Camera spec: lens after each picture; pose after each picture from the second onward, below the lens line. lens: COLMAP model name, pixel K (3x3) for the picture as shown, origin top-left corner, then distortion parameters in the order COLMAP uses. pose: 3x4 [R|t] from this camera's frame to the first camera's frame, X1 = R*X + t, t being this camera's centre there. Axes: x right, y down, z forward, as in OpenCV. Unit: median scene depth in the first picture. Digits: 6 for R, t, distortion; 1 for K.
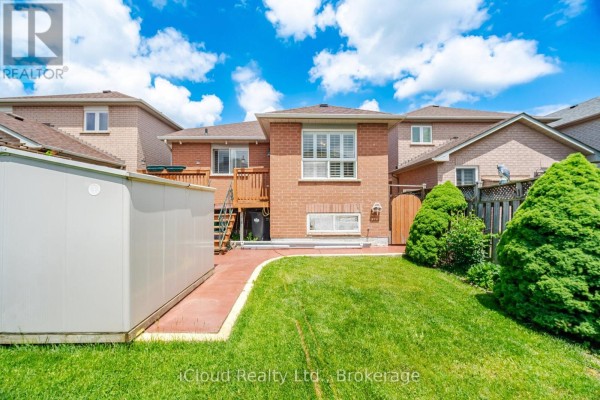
lens RADIAL K [[242.5, 0, 300.1], [0, 242.5, 200.2], [0, 0, 1]] dist [-0.006983, -0.000456]
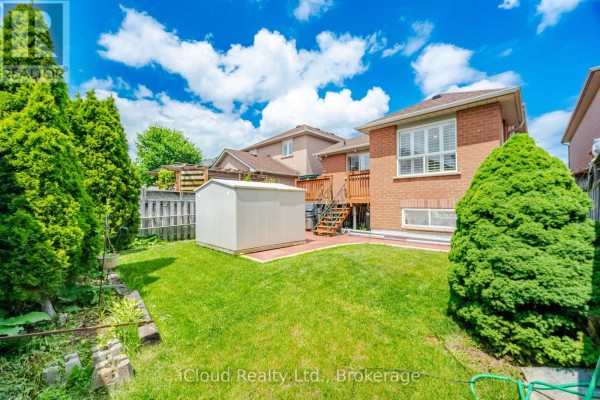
lens RADIAL K [[242.5, 0, 298.4], [0, 242.5, 202.0], [0, 0, 1]] dist [-0.006983, -0.000456]
pose [[0.691321, -0.003800, -0.722538, 0.480431], [0.010168, 0.999938, 0.004470, 0.016989], [0.722477, -0.010437, 0.691317, -0.070810]]
